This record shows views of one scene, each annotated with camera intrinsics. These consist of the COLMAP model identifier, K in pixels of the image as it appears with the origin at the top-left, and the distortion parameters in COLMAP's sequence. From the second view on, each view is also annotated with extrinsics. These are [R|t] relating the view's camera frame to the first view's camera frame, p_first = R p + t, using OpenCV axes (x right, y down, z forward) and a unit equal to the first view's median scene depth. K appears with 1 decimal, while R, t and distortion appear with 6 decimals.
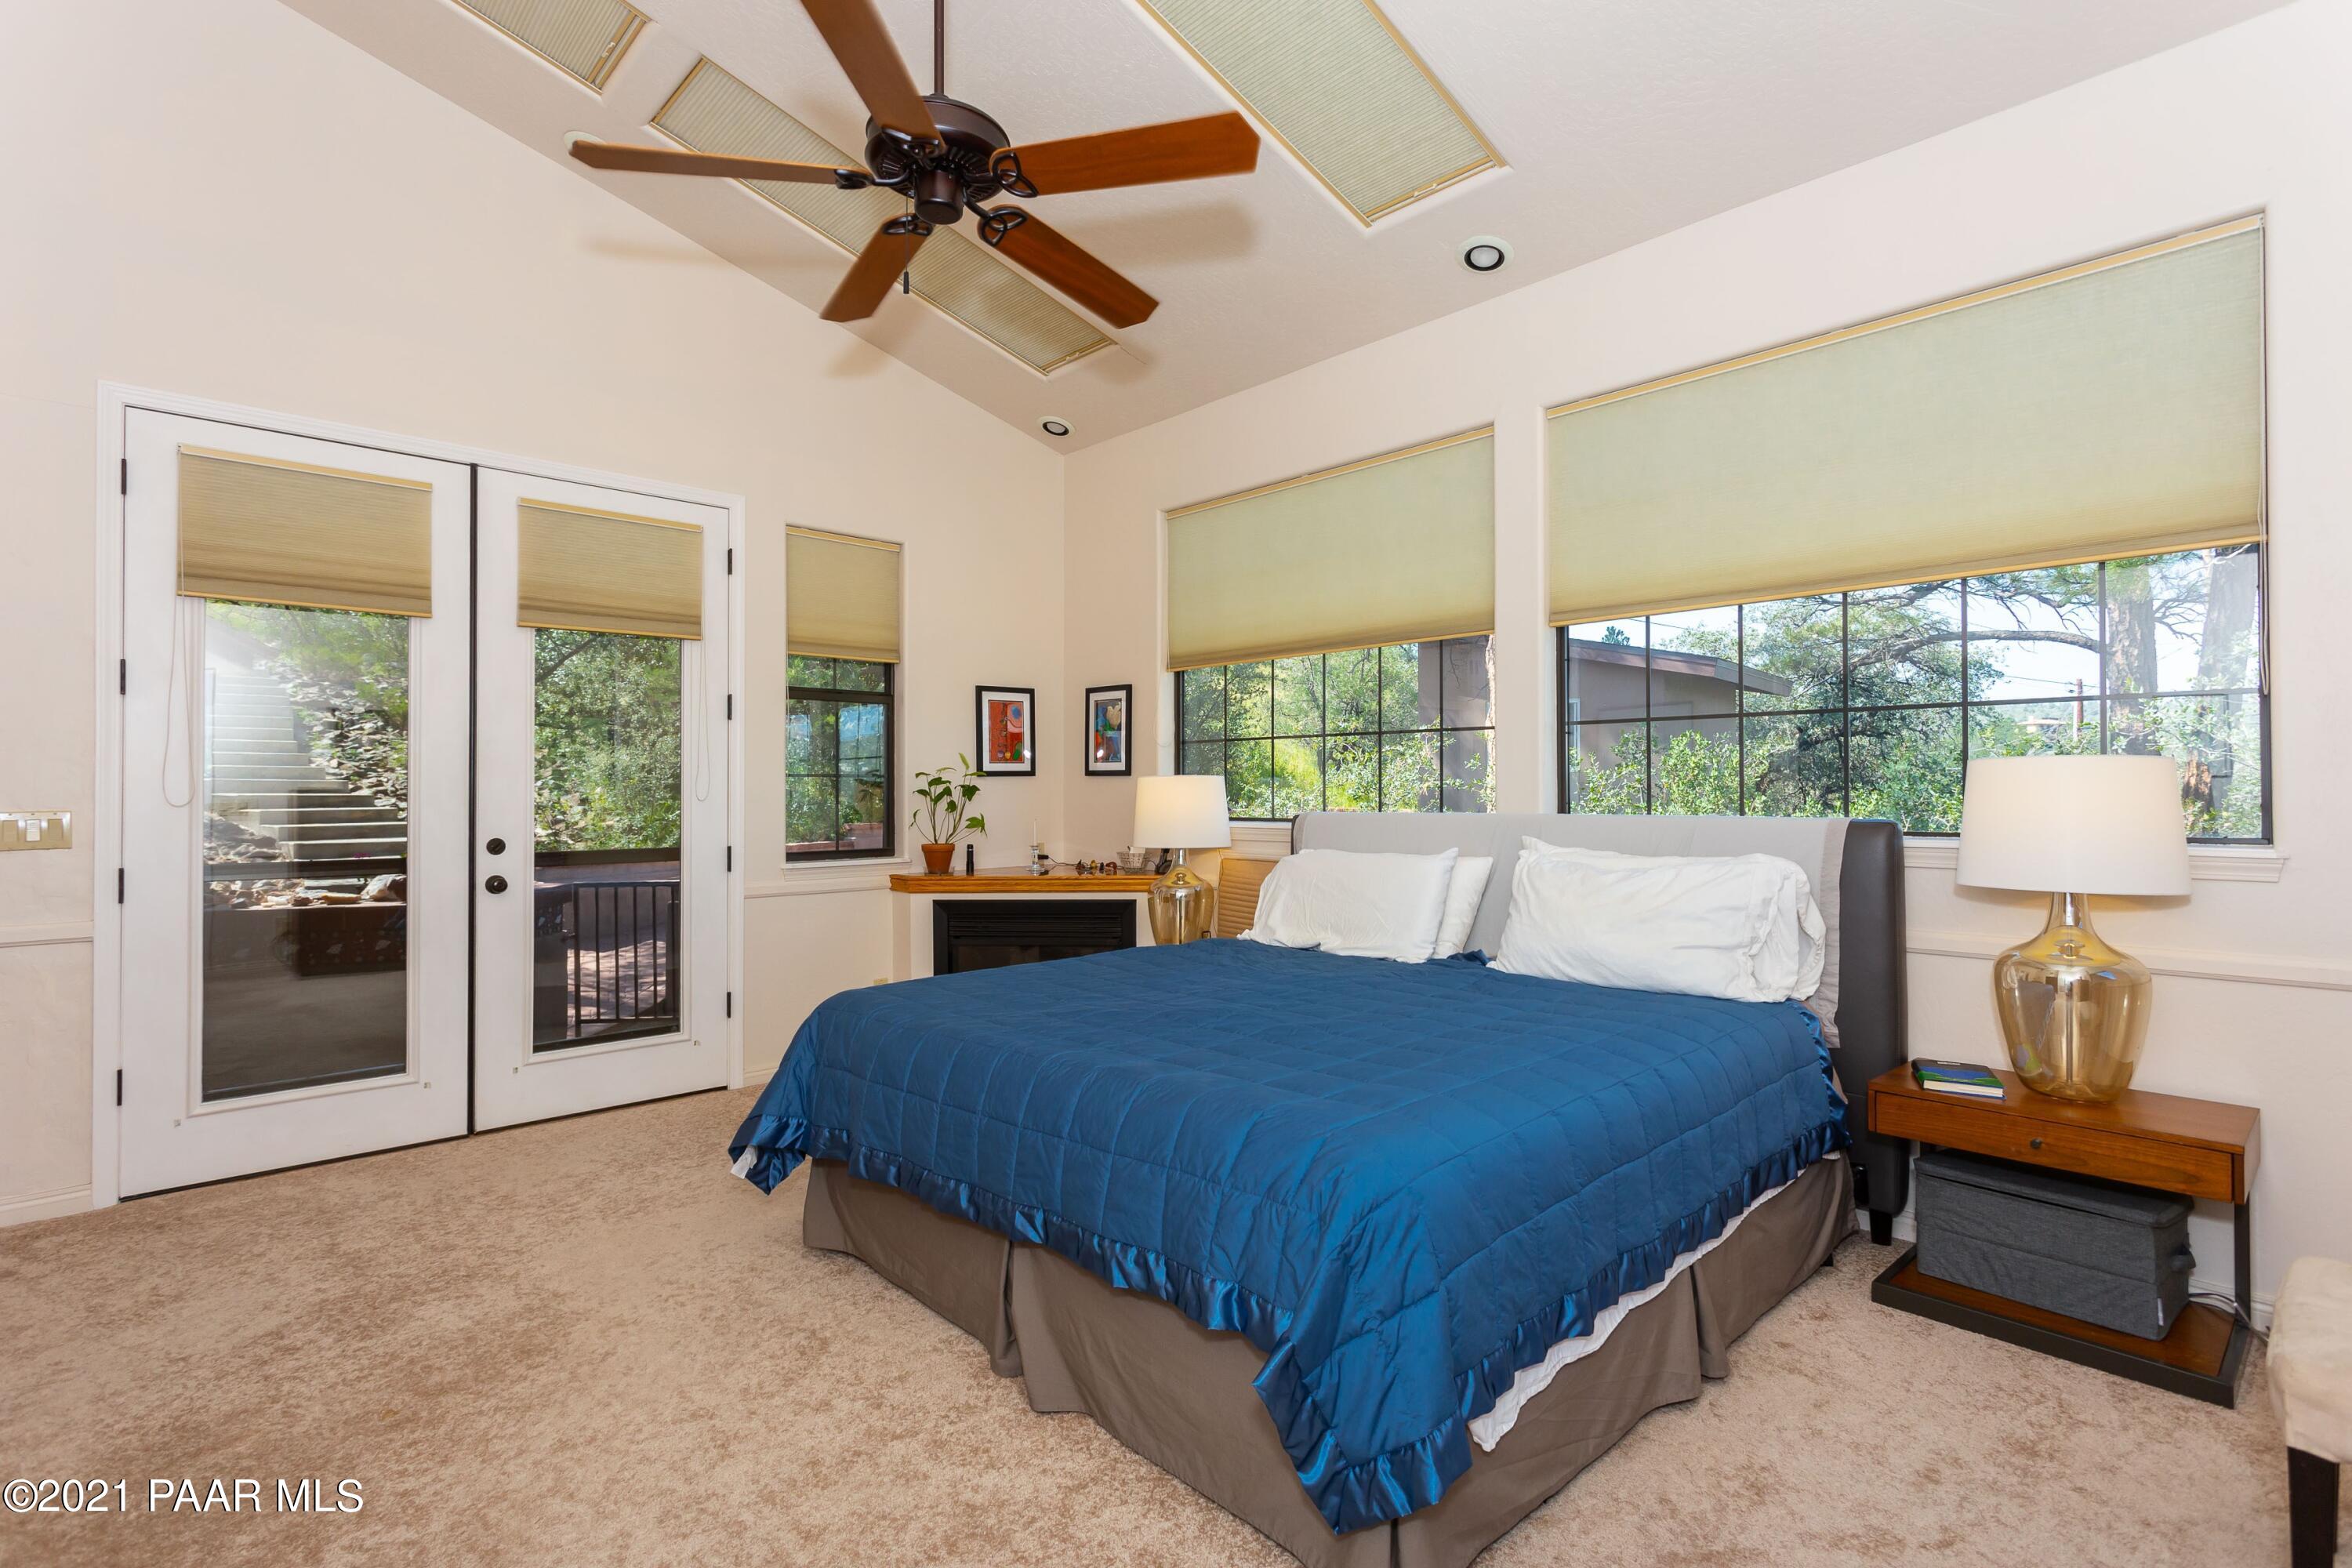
lens RADIAL K [[1139.8, 0, 1176.0], [0, 1139.8, 784.0], [0, 0, 1]] dist [0.001088, 0.000896]
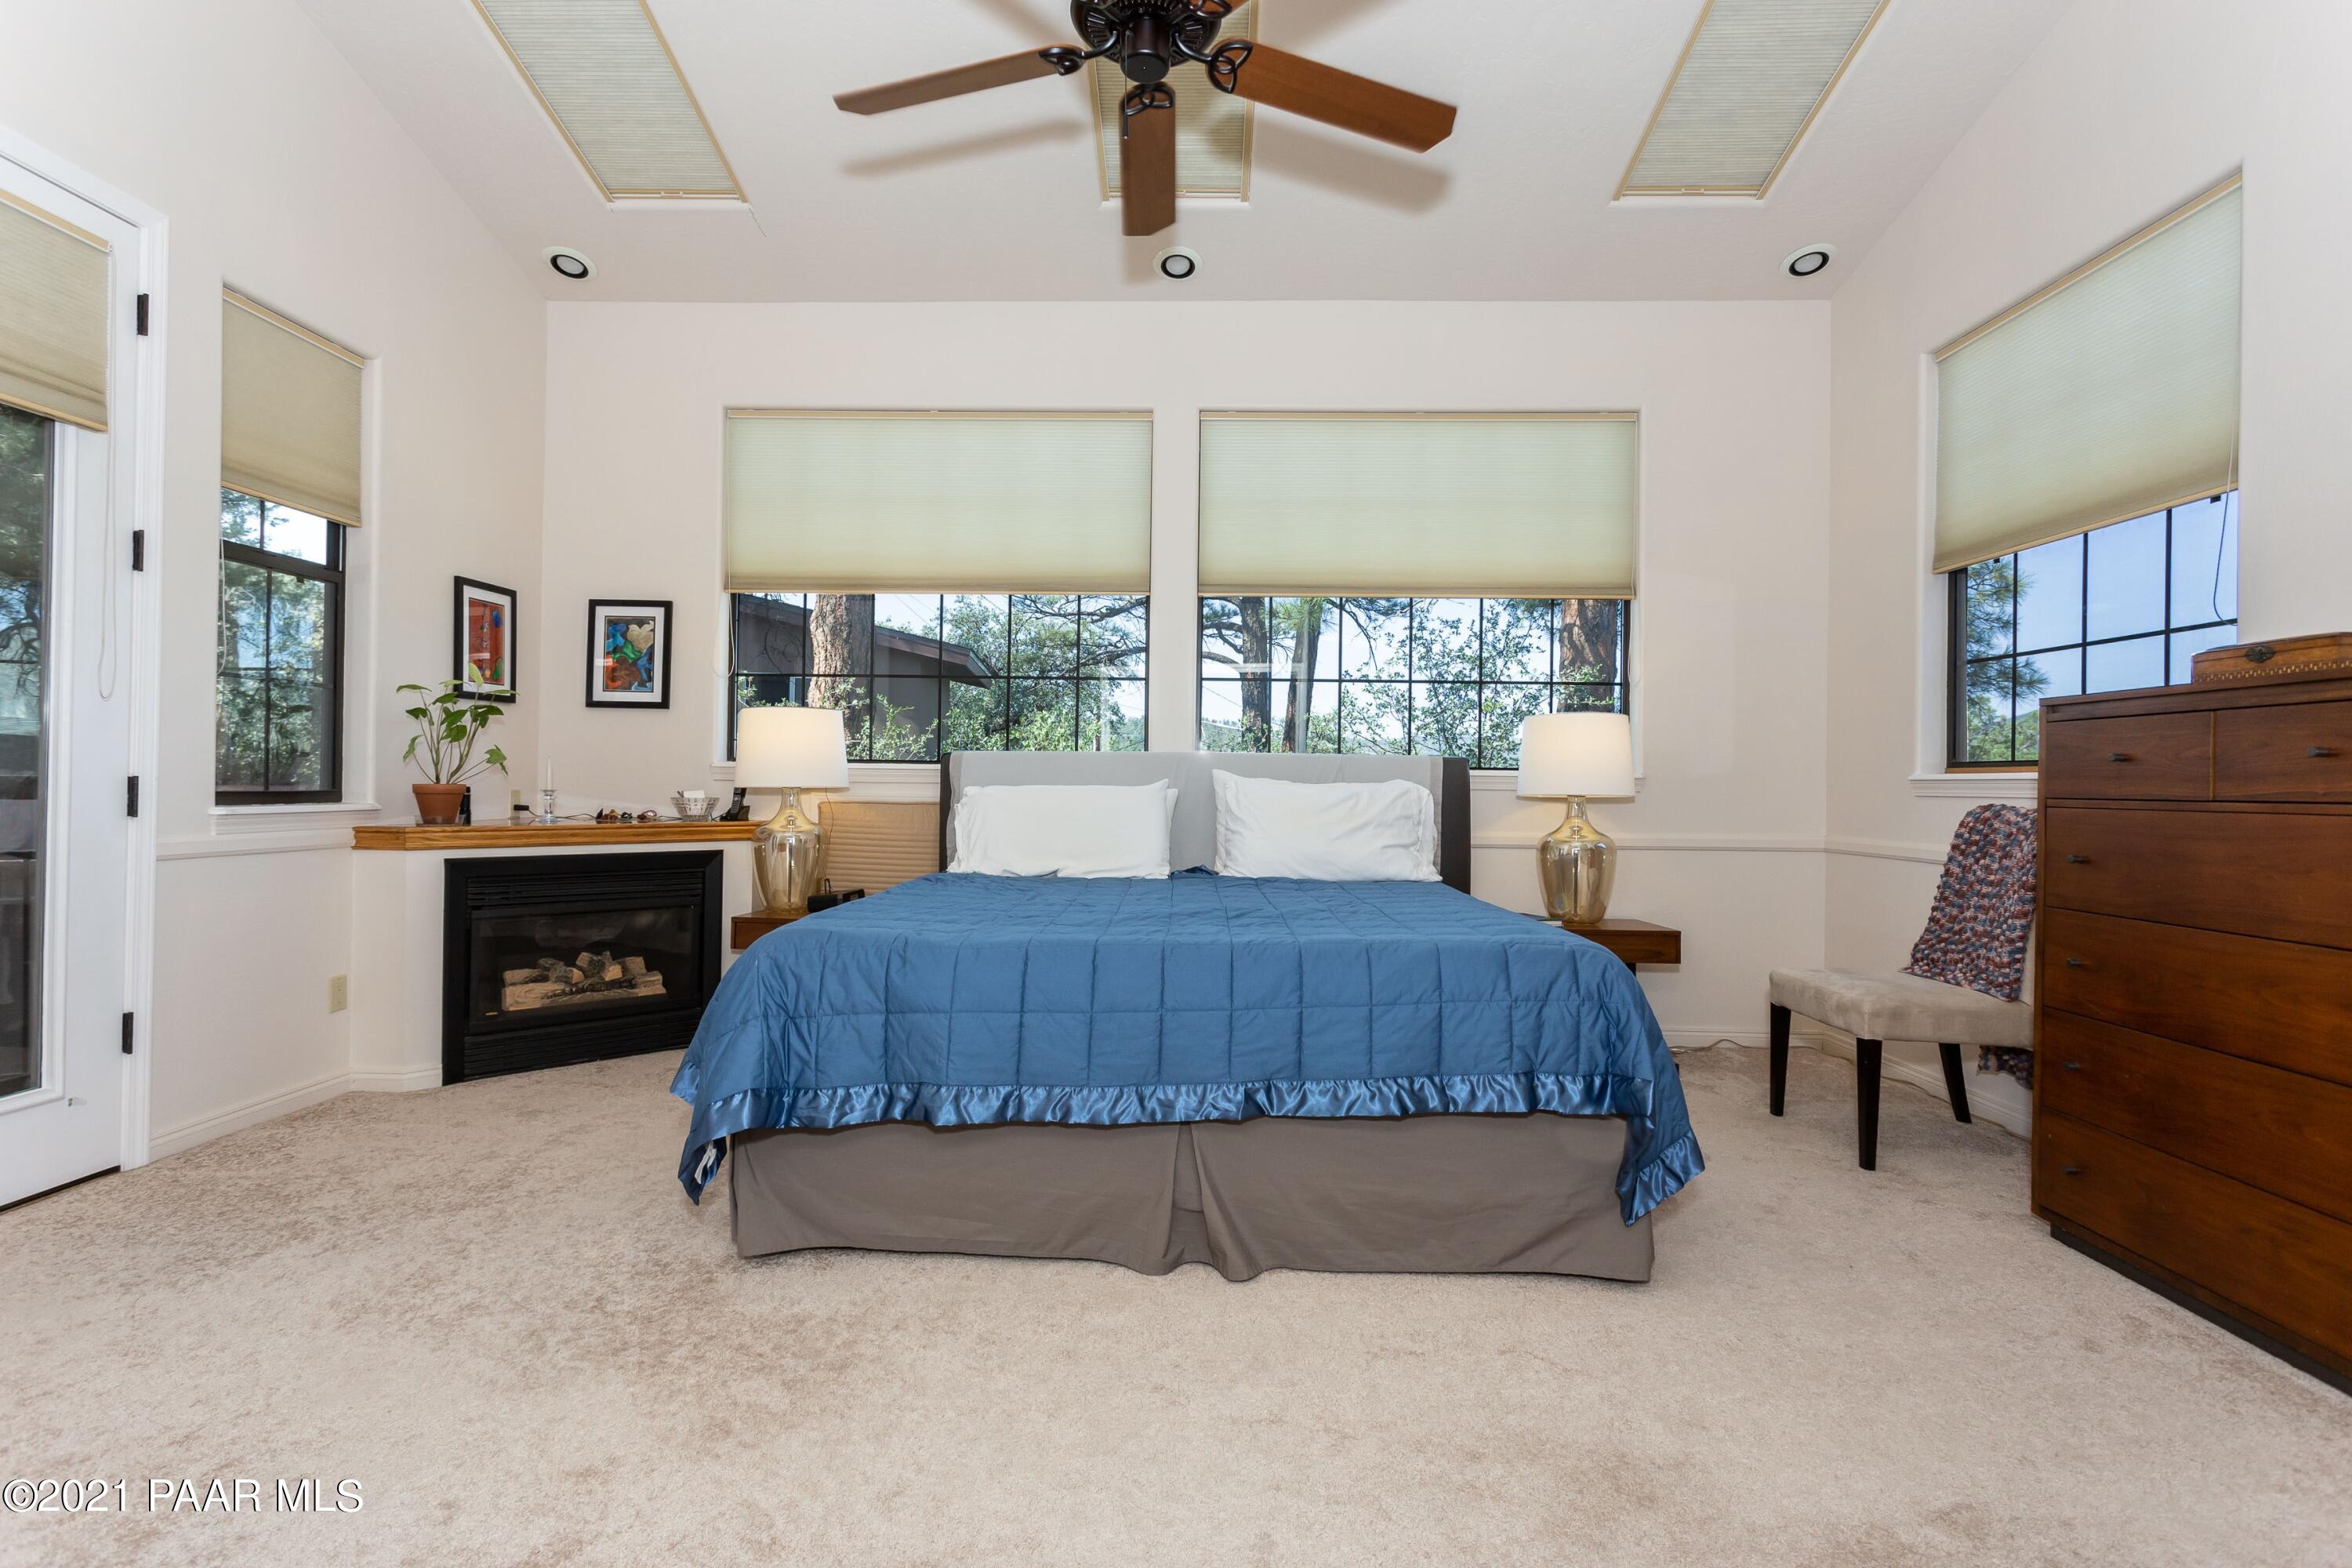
lens RADIAL K [[1139.8, 0, 1176.0], [0, 1139.8, 784.0], [0, 0, 1]] dist [0.001088, 0.000896]
pose [[0.690659, 0.014493, 0.723036, -0.418757], [-0.017199, 0.999846, -0.003613, 0.048111], [-0.722976, -0.009940, 0.690801, 0.153631]]
